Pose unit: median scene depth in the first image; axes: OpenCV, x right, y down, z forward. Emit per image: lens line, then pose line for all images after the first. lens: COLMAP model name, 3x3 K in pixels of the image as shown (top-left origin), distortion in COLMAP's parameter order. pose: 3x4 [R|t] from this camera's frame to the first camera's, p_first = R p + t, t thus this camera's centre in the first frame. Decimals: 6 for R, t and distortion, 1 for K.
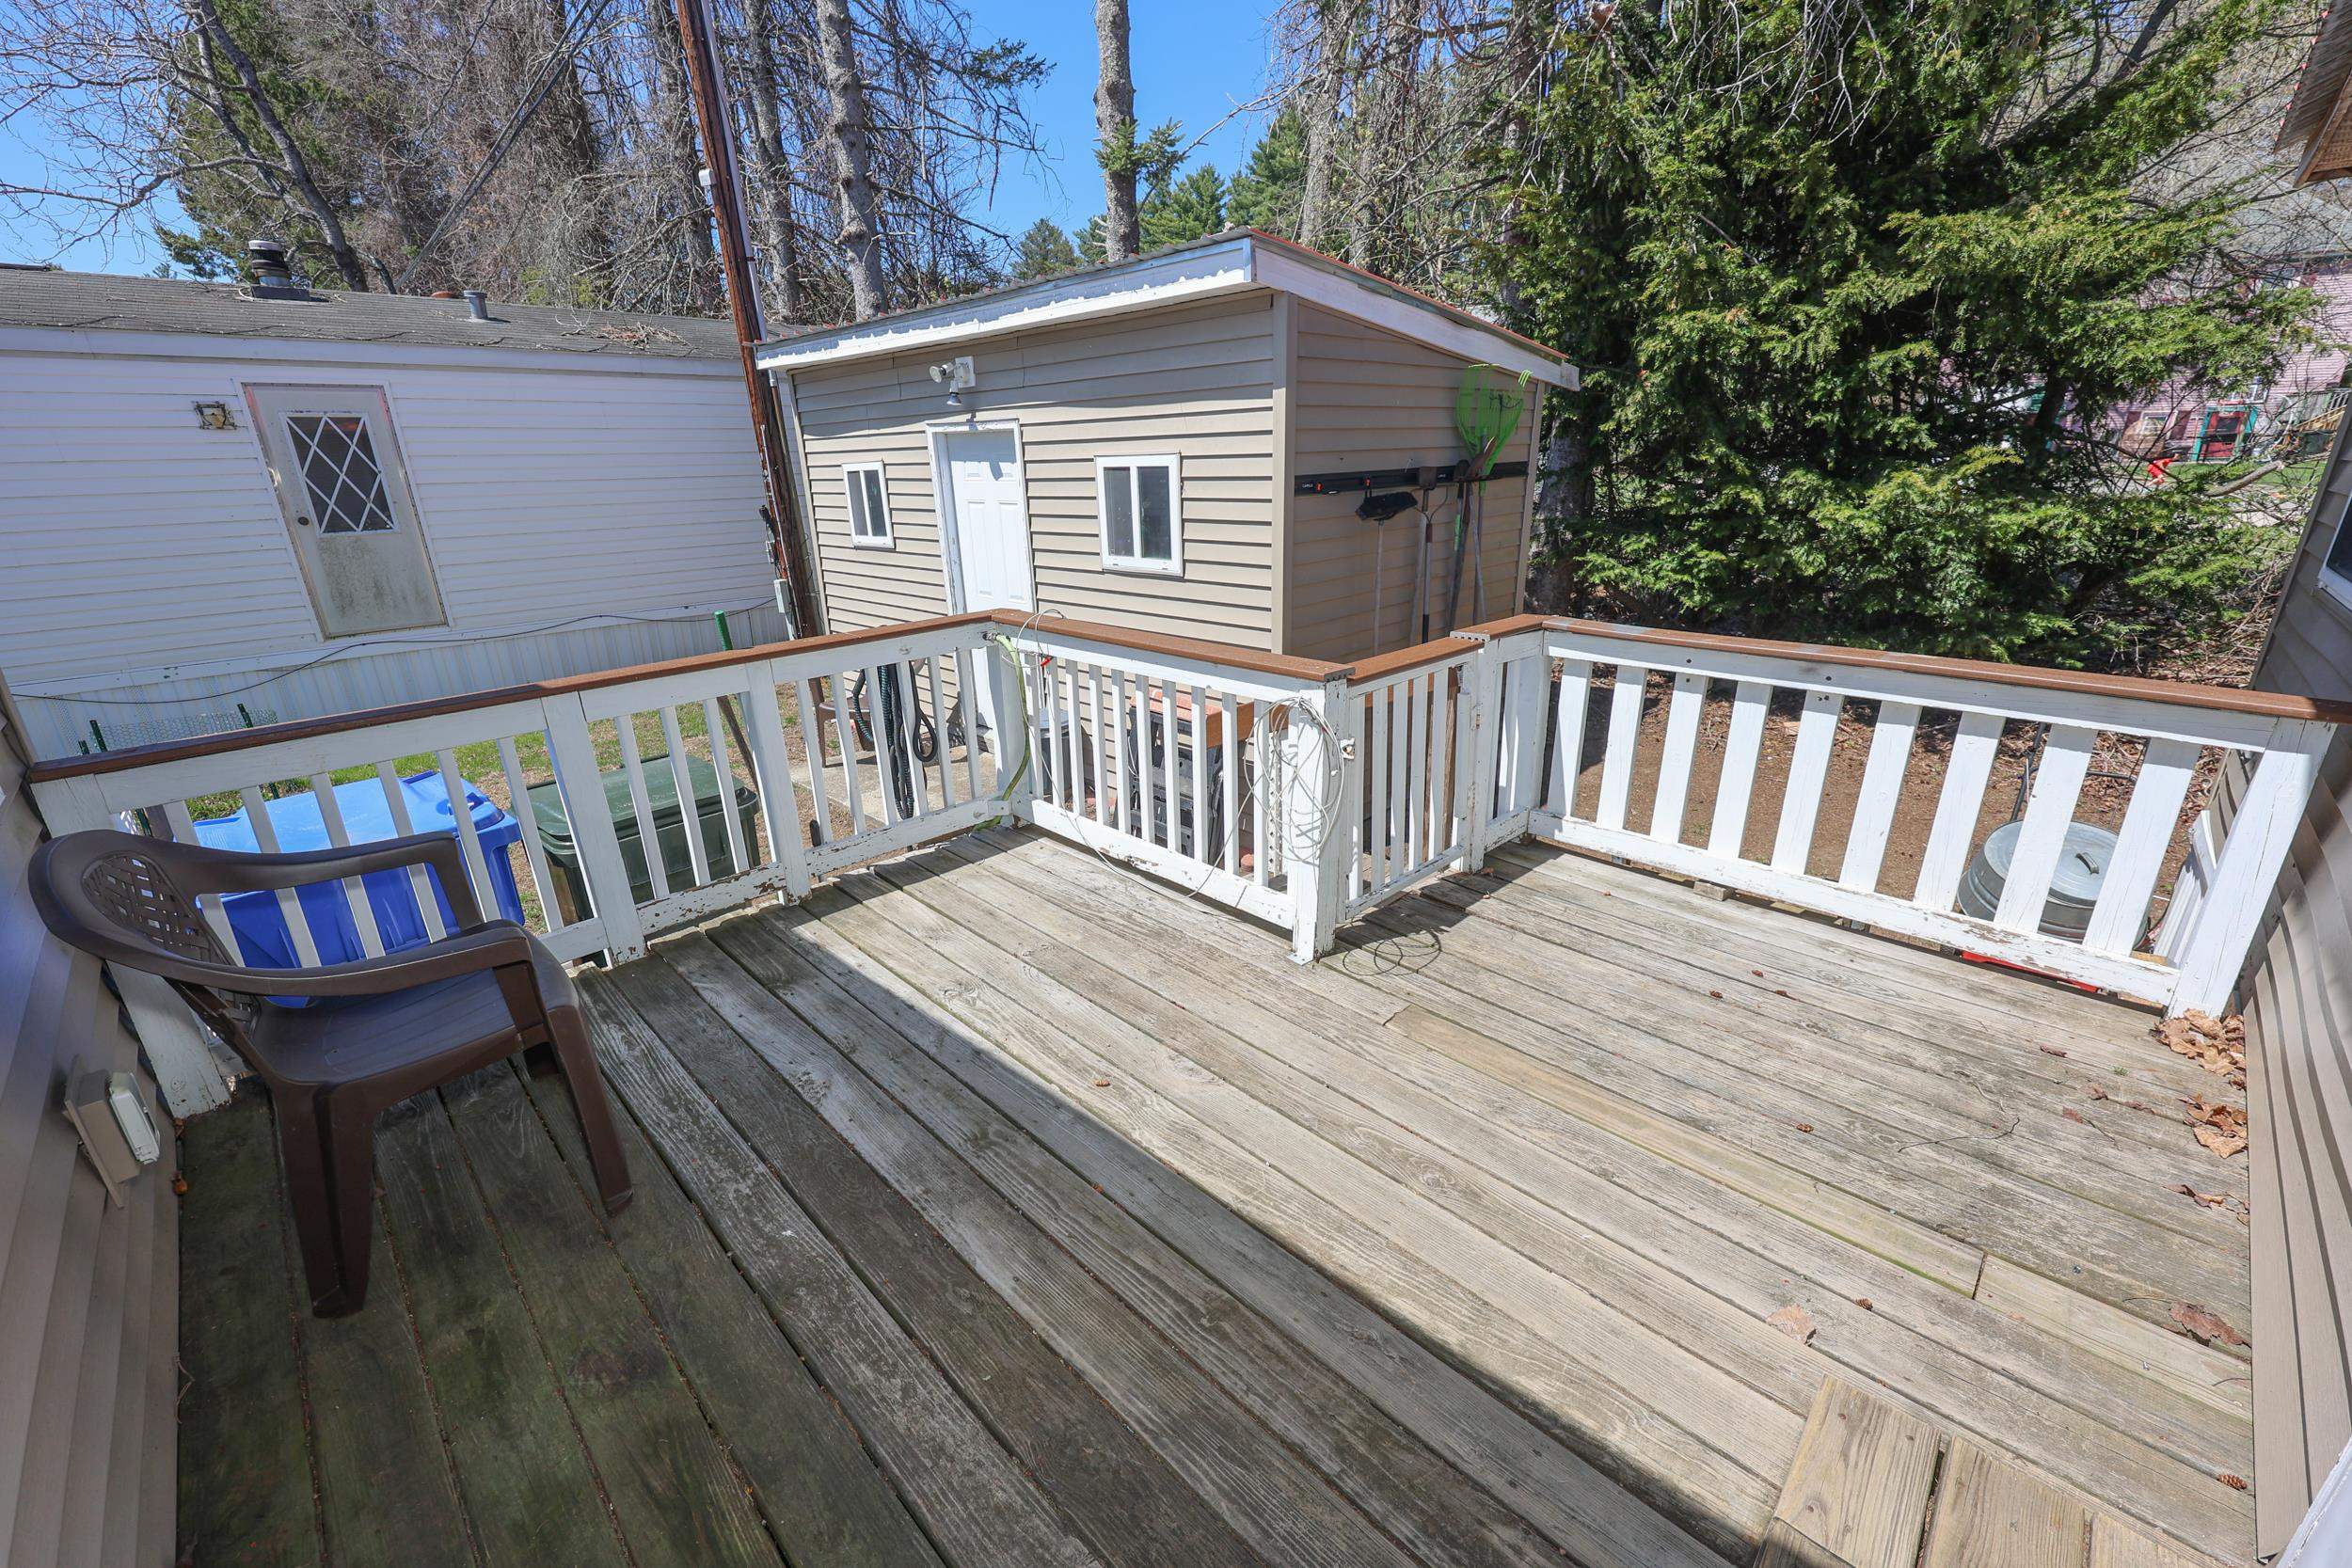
lens RADIAL K [[988.1, 0, 1156.4], [0, 988.1, 784.6], [0, 0, 1]] dist [0.002520, -0.000742]
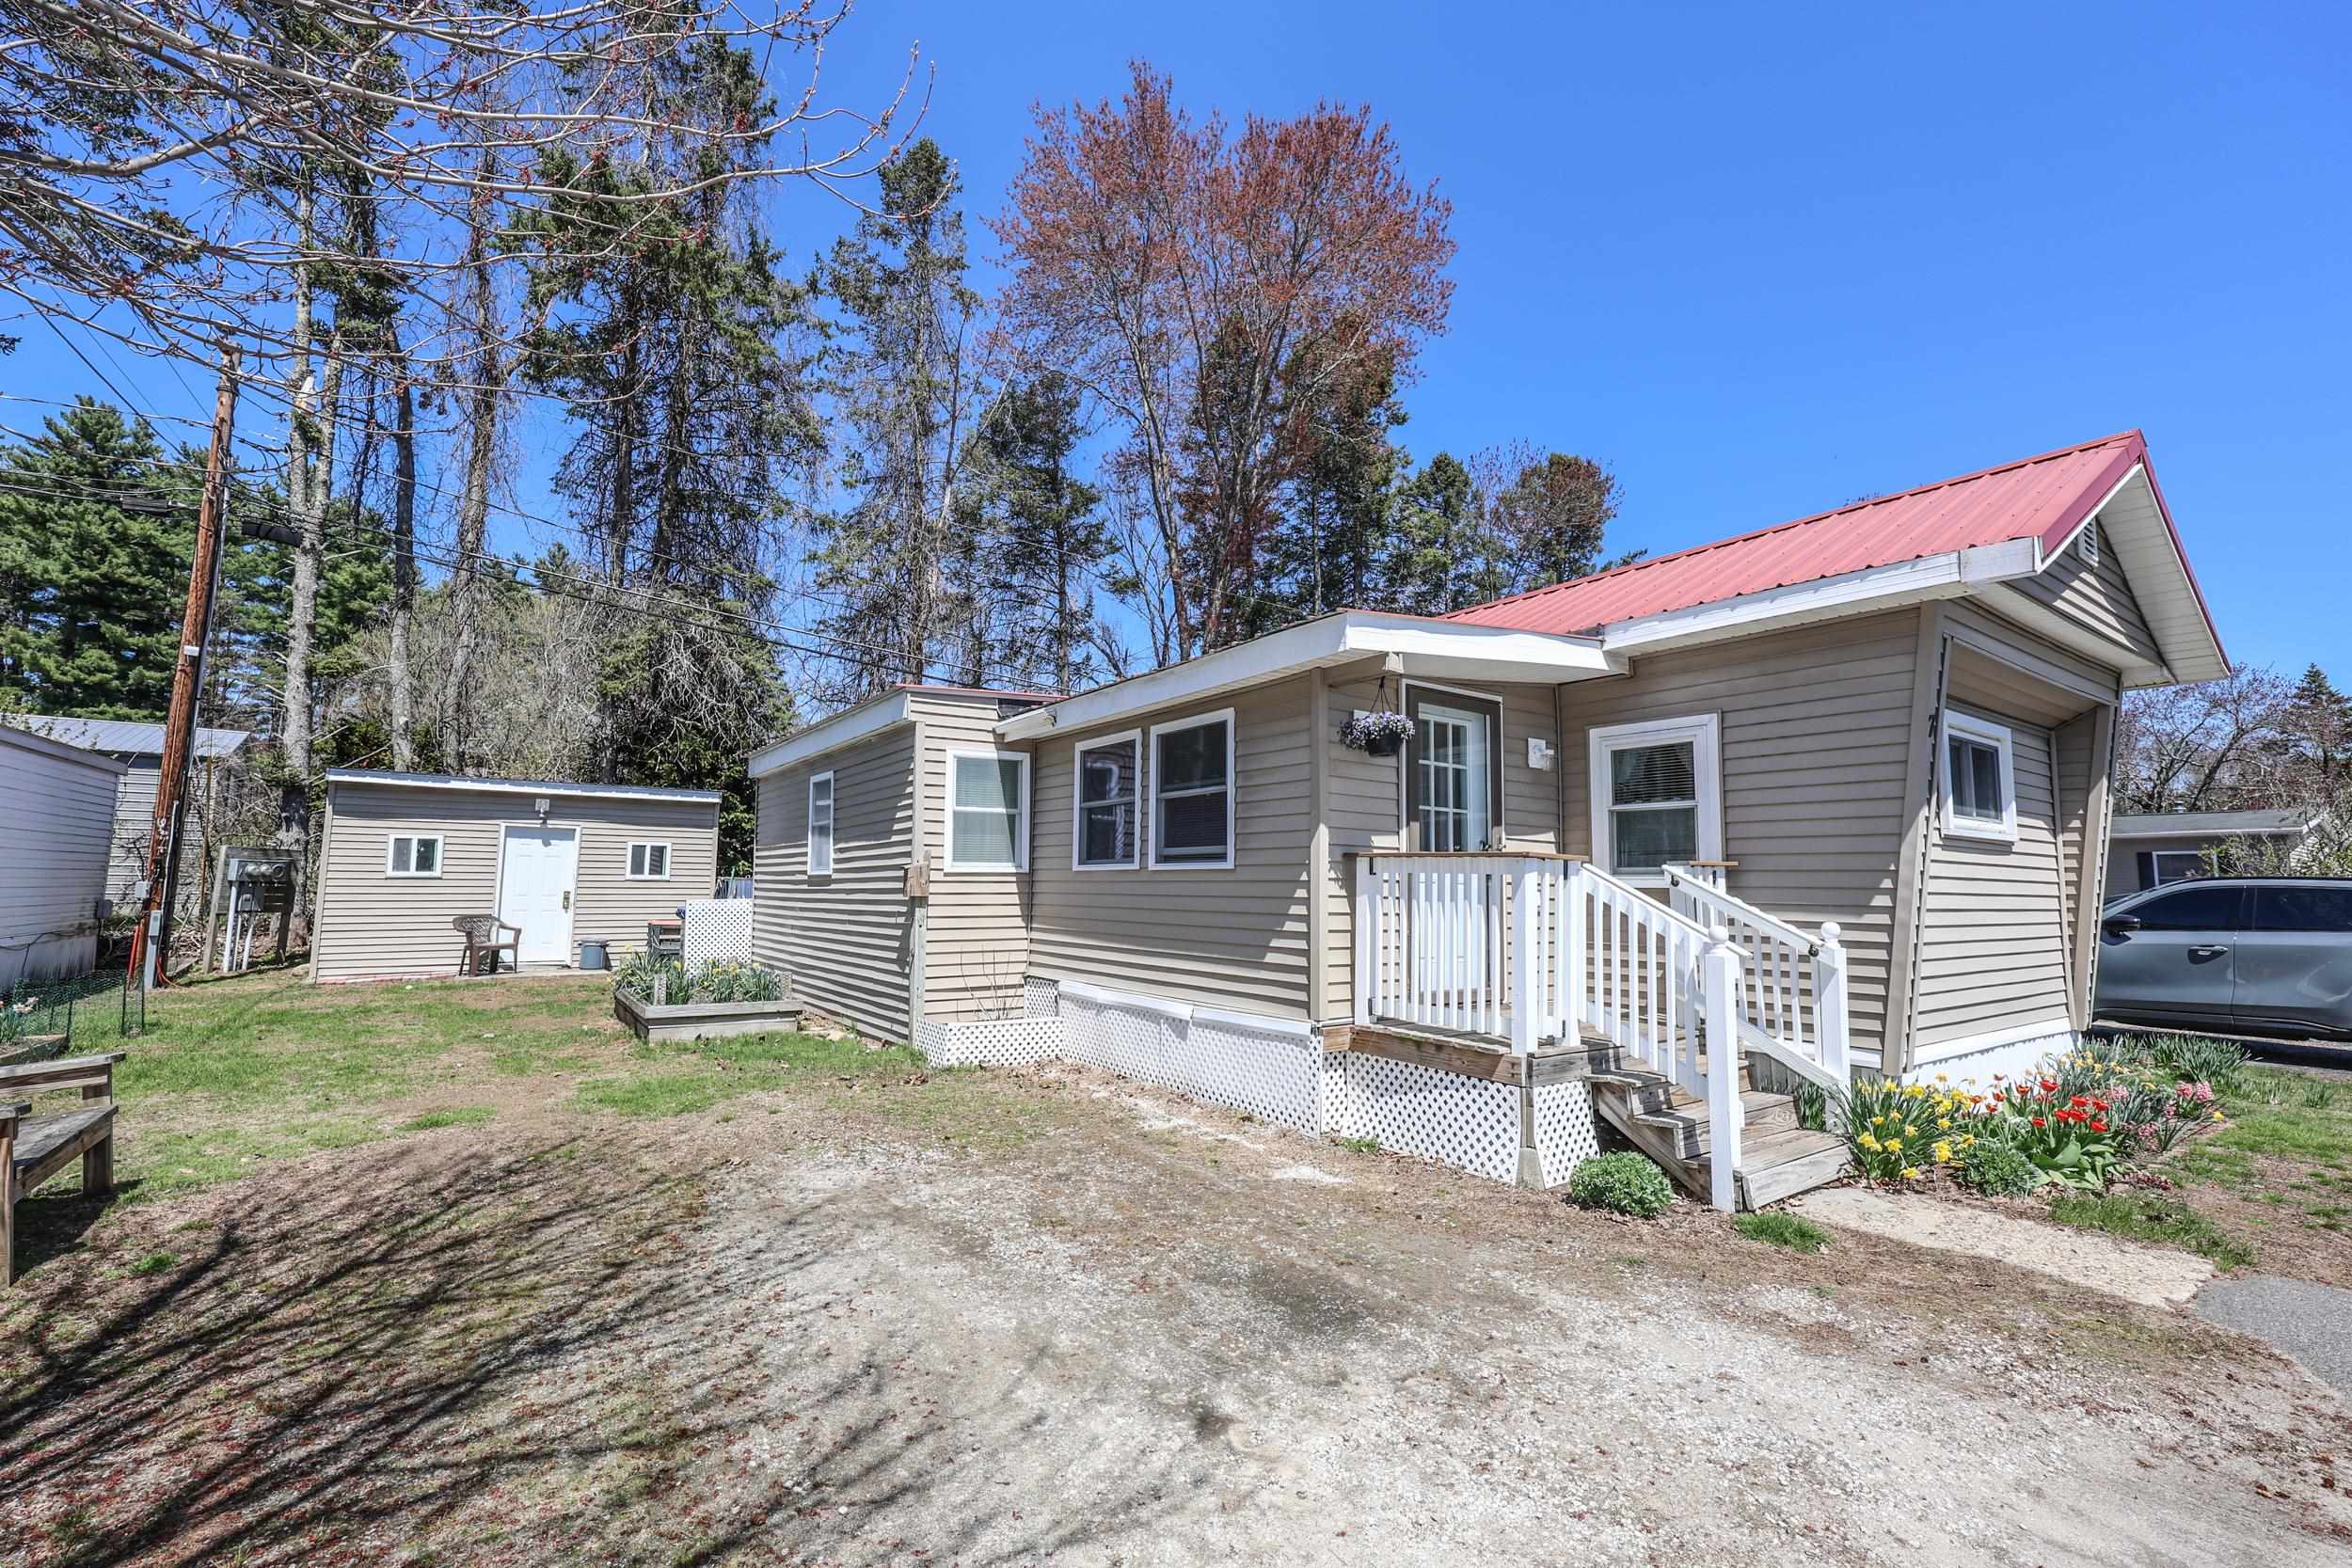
lens RADIAL K [[988.1, 0, 1156.4], [0, 988.1, 784.6], [0, 0, 1]] dist [0.002520, -0.000742]
pose [[0.164881, 0.123288, 0.978578, -2.321151], [0.291548, 0.941729, -0.167768, 0.391248], [-0.942239, 0.312964, 0.119329, -0.745138]]
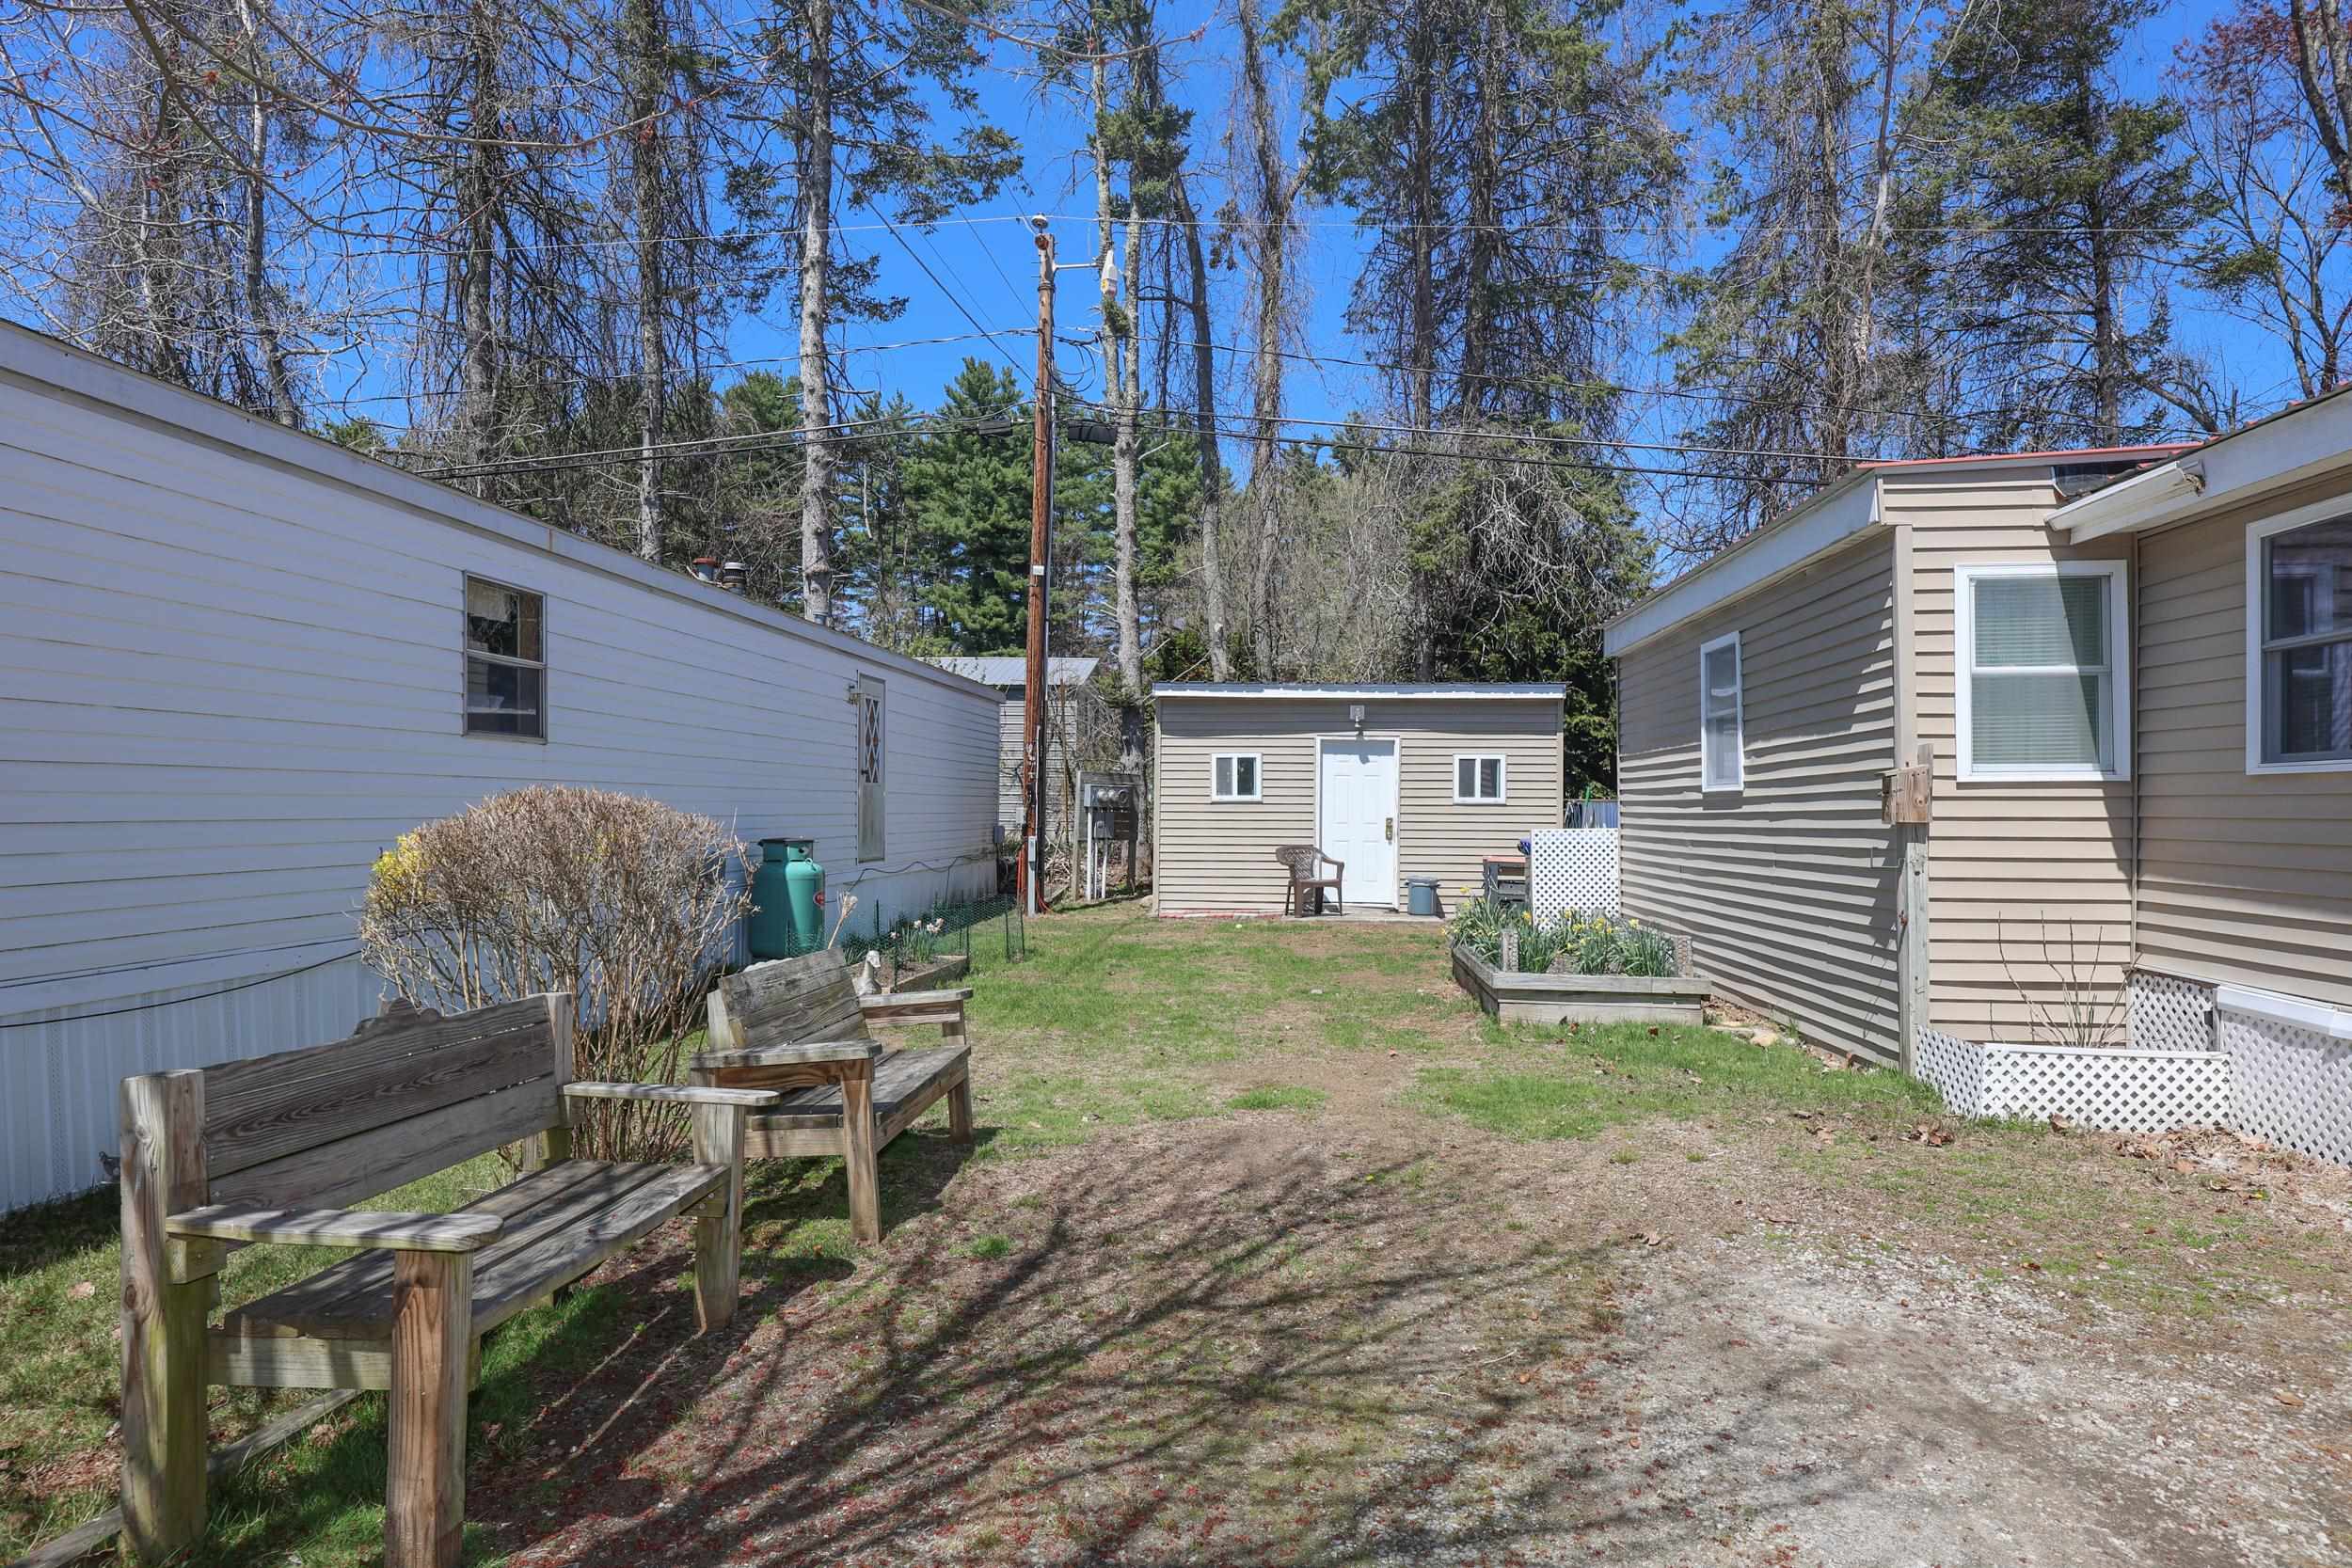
lens RADIAL K [[1319.2, 0, 1176.3], [0, 1319.2, 795.6], [0, 0, 1]] dist [-0.005205, -0.000540]
pose [[0.757505, 0.032312, 0.652029, -2.176543], [0.179264, 0.950086, -0.255346, 0.357809], [-0.627734, 0.310311, 0.713902, -0.624228]]
